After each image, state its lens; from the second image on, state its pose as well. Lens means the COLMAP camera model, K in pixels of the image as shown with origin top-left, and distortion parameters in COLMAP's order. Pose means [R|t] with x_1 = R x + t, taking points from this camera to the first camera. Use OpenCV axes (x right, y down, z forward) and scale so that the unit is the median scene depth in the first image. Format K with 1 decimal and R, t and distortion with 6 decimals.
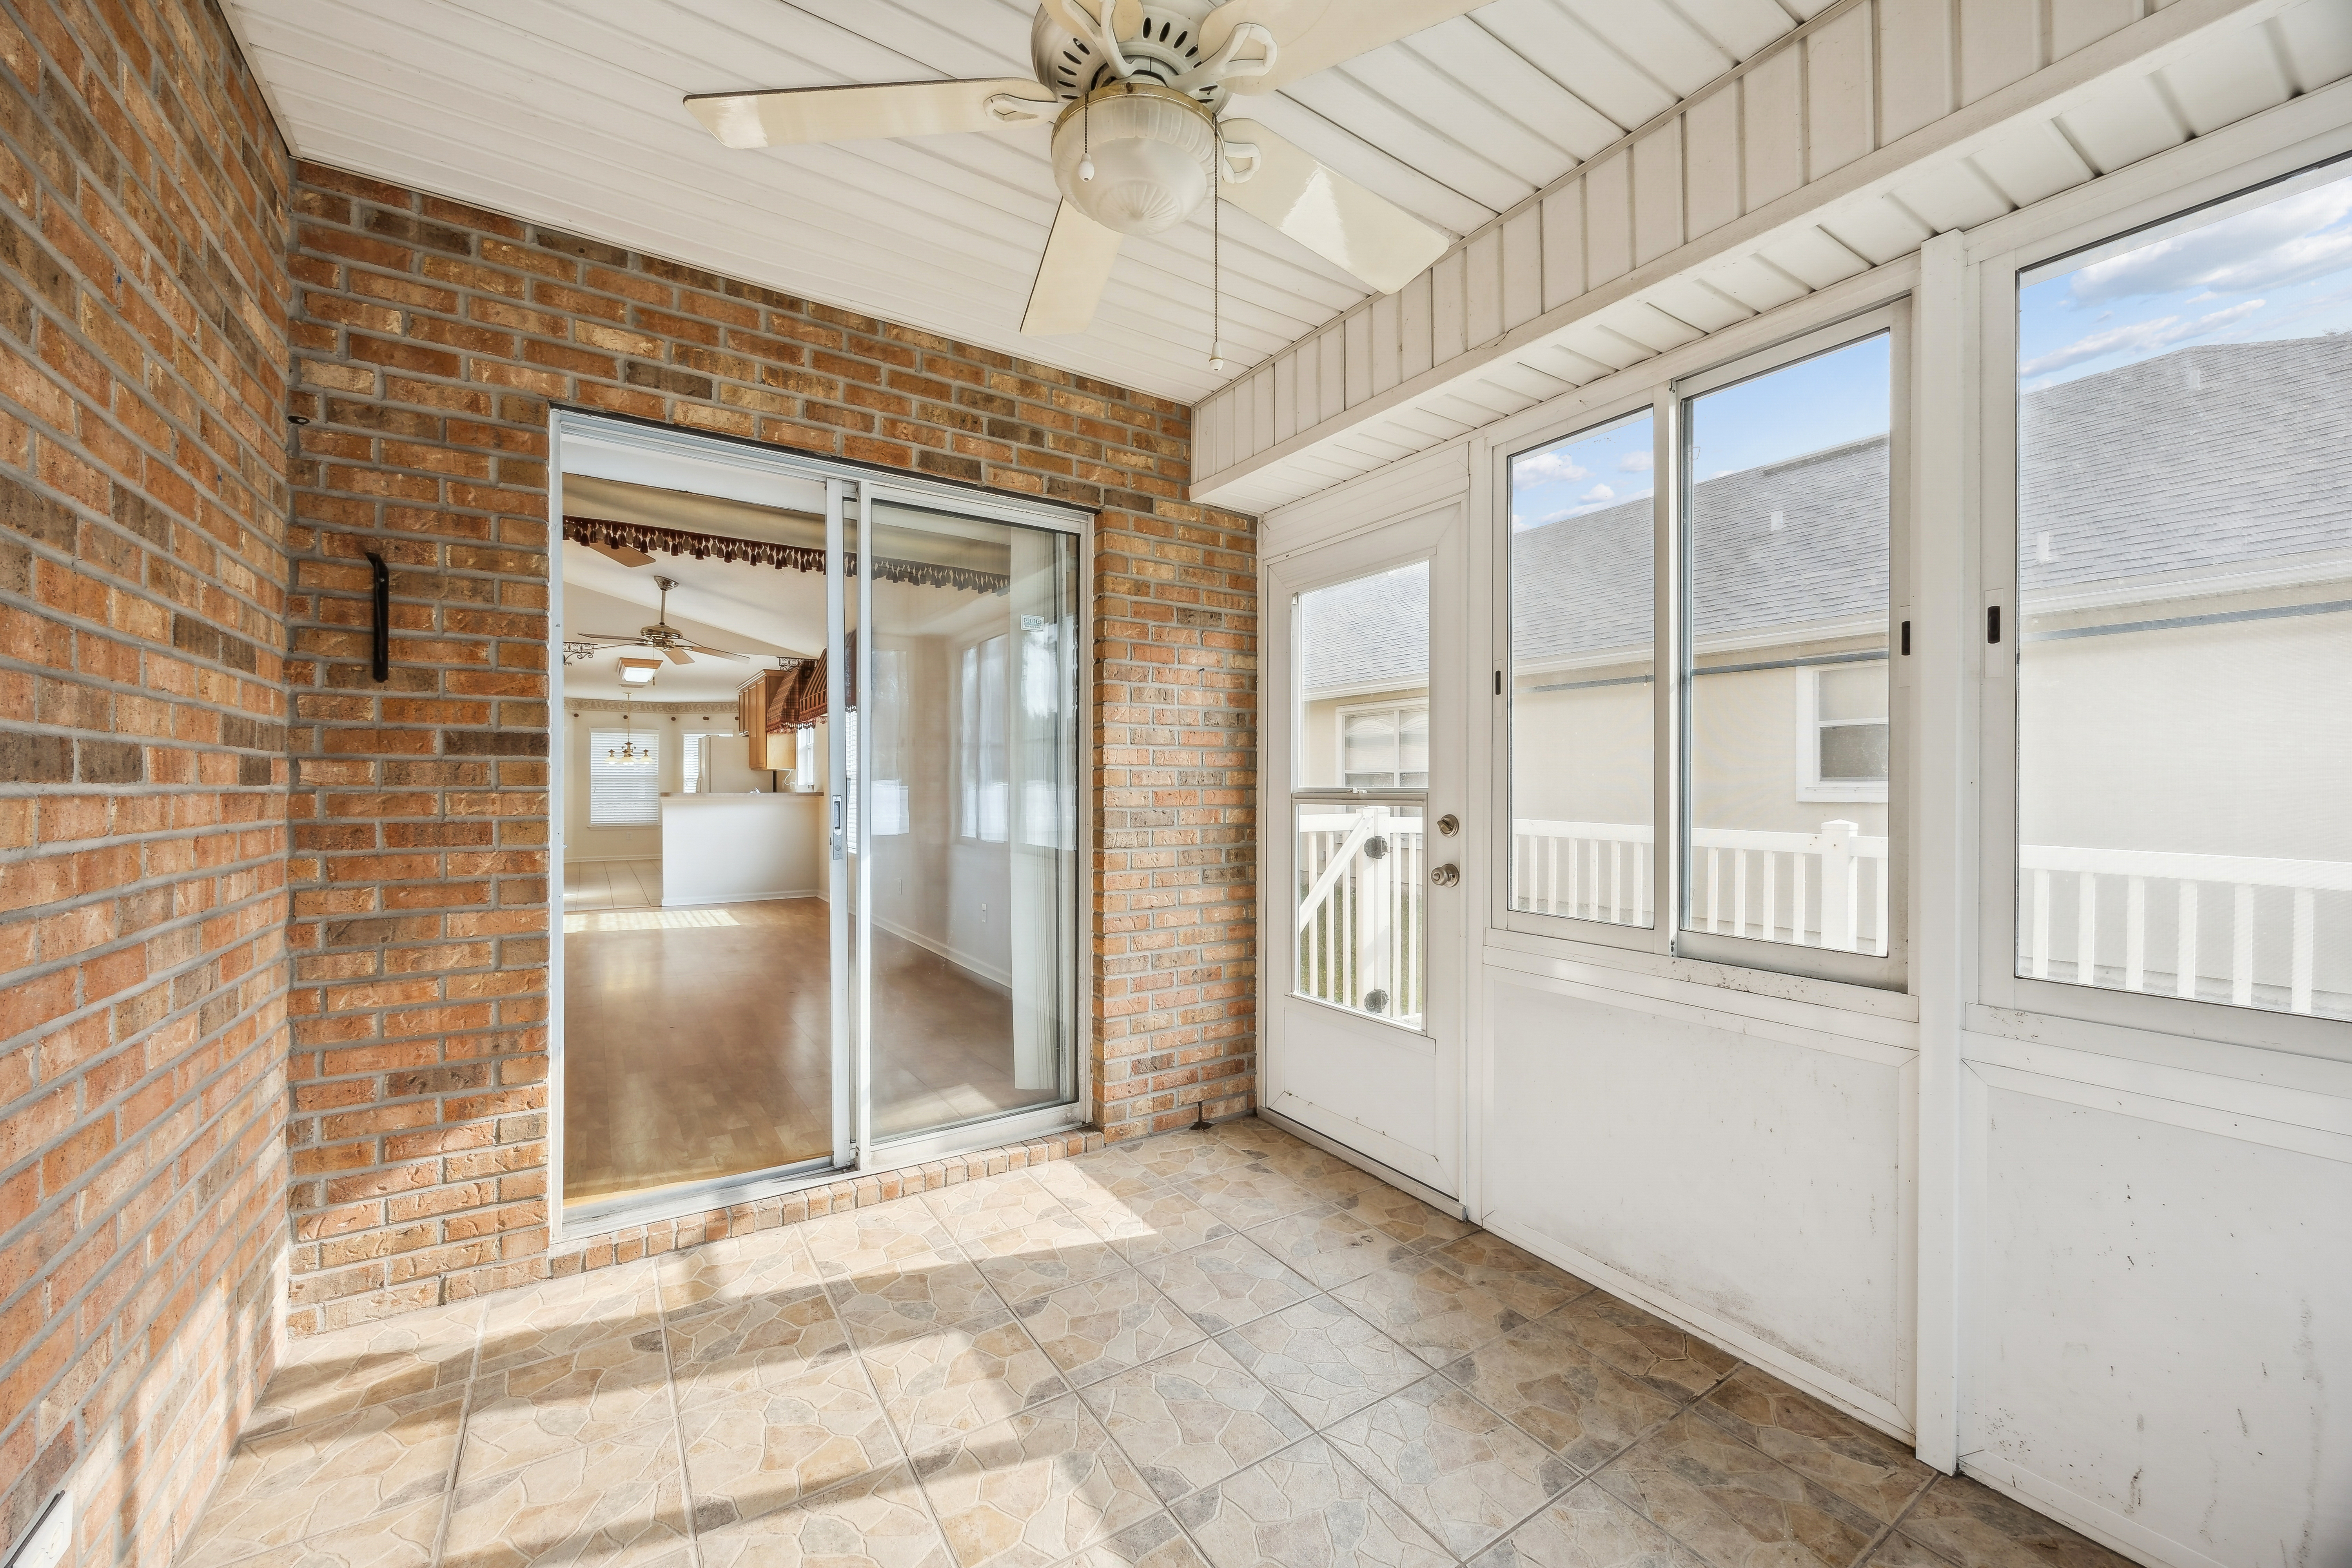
lens RADIAL K [[895.0, 0, 1163.0], [0, 895.0, 791.4], [0, 0, 1]] dist [-0.001229, -0.000478]
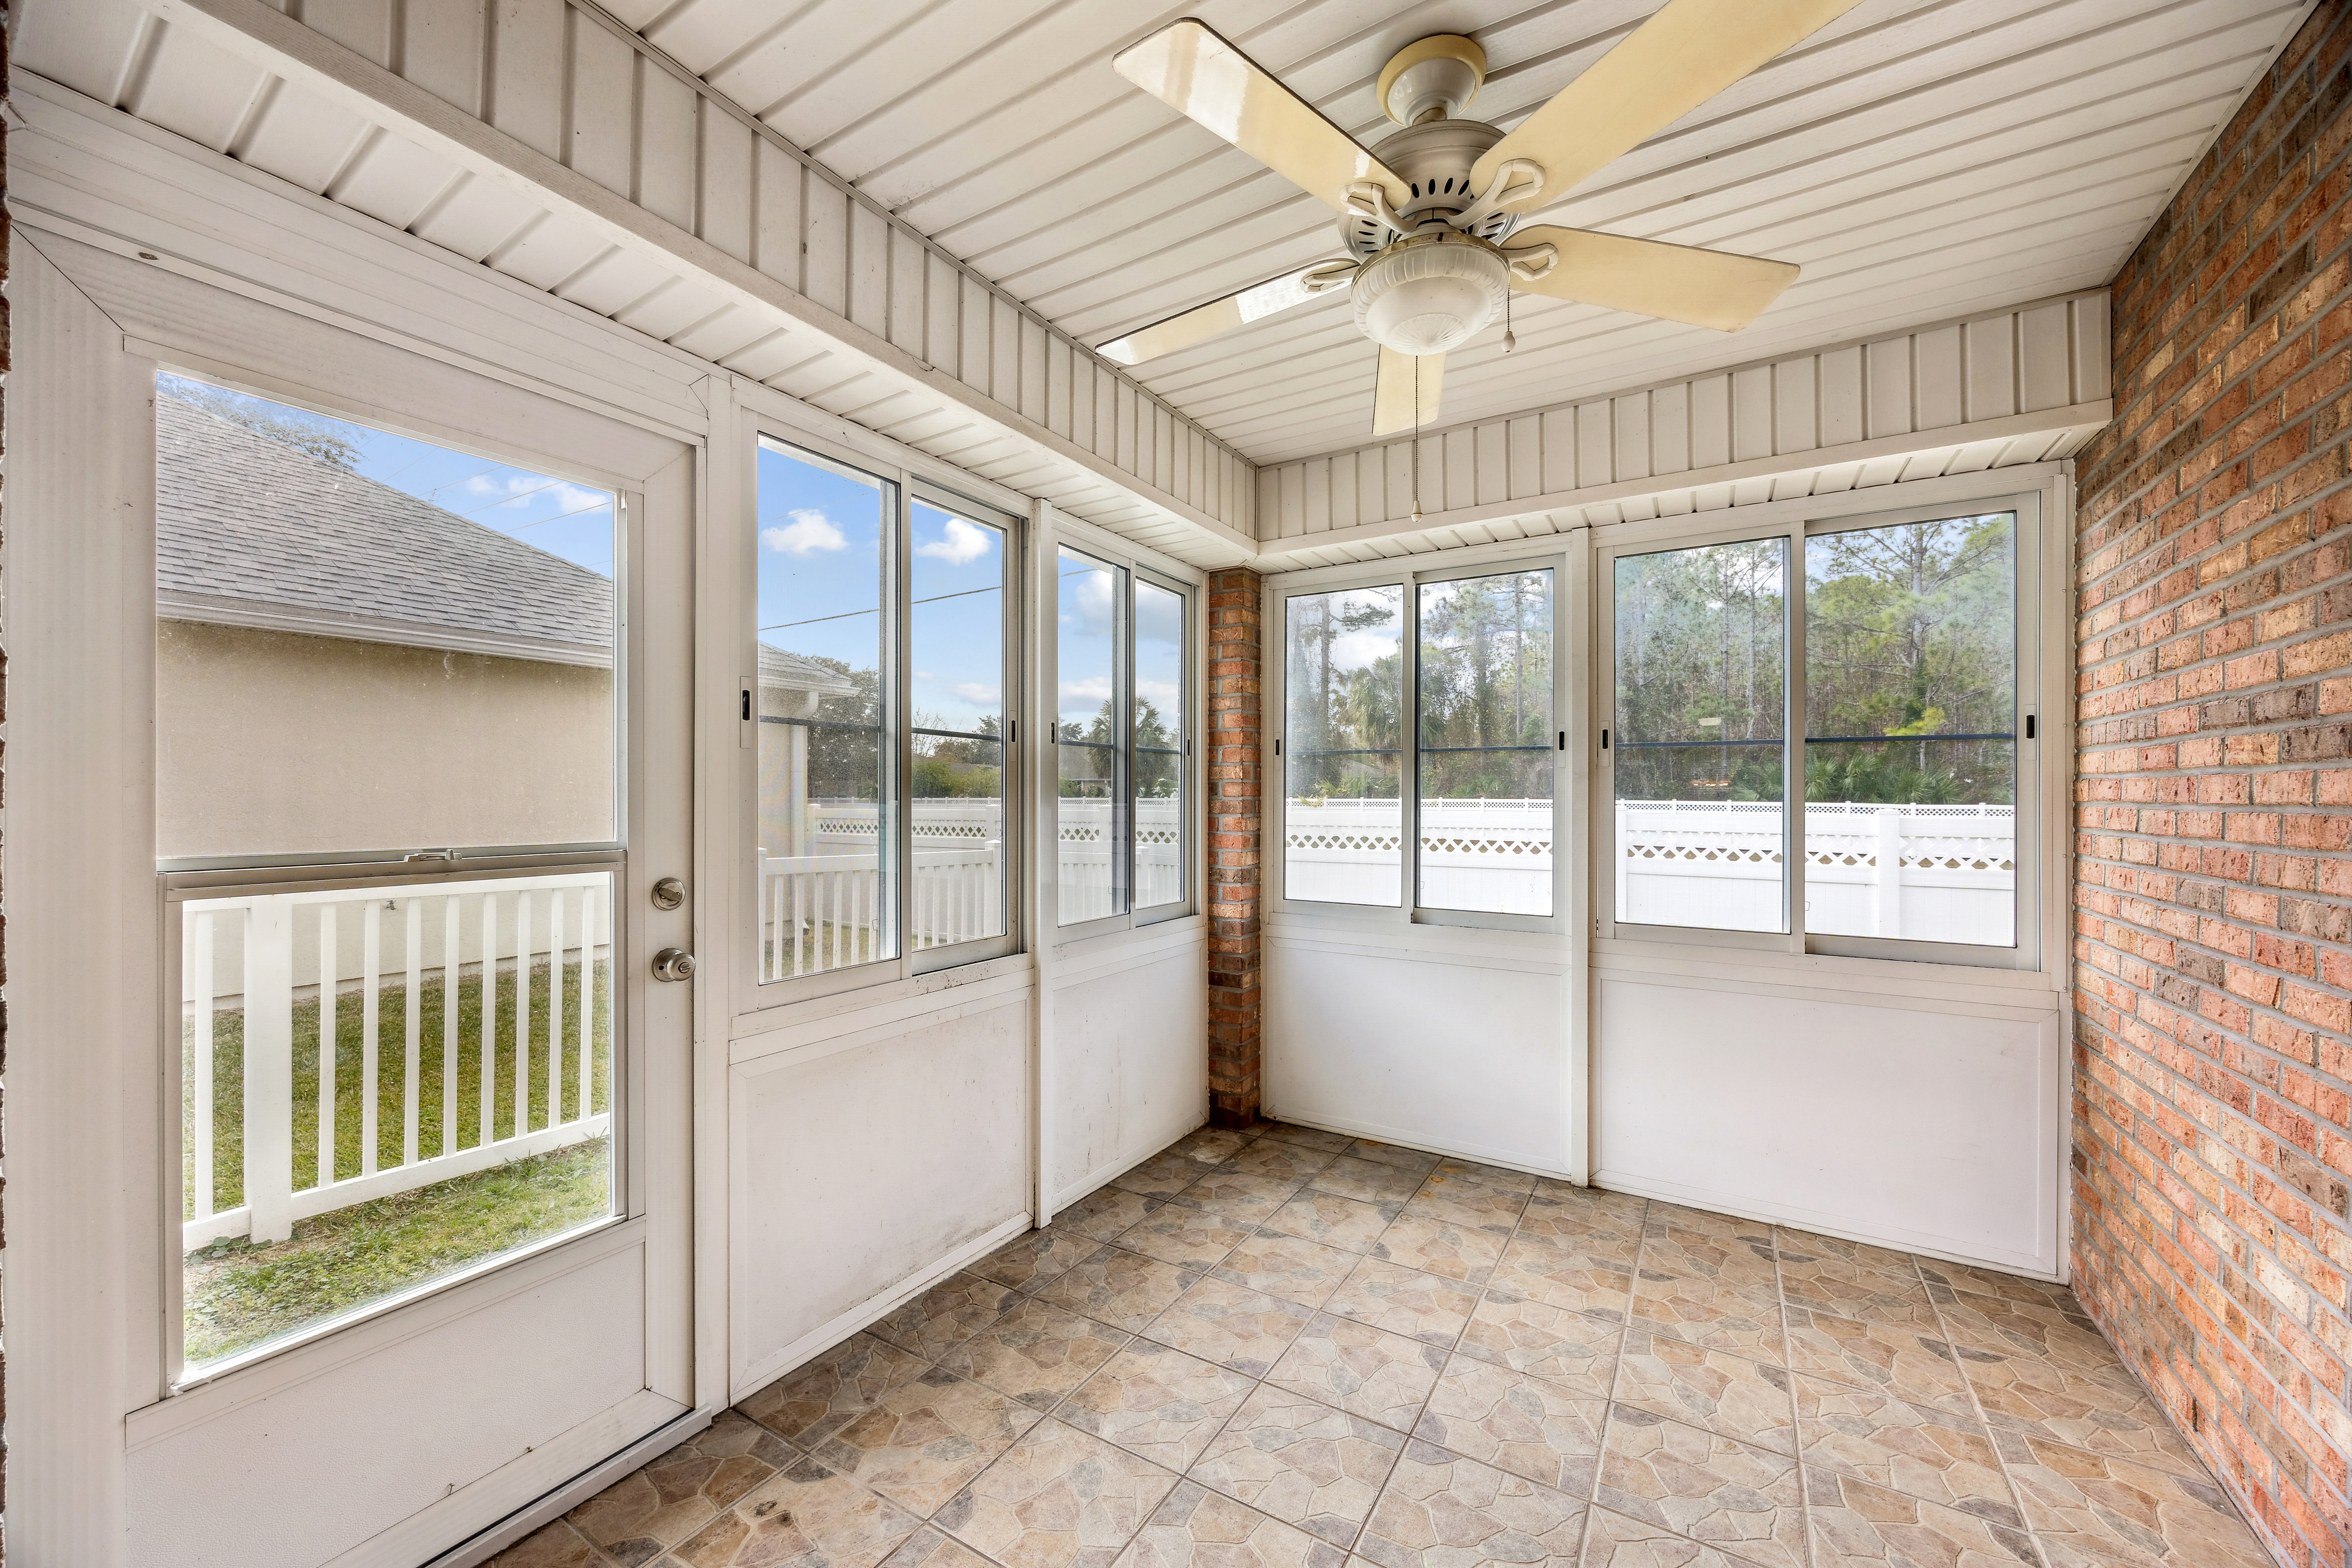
lens RADIAL K [[895.0, 0, 1175.0], [0, 895.0, 784.8], [0, 0, 1]] dist [-0.001229, -0.000478]
pose [[-0.432669, 0.009000, 0.901508, -0.658768], [0.002420, 0.999958, -0.008822, -0.055135], [-0.901550, -0.001635, -0.432672, 1.273680]]
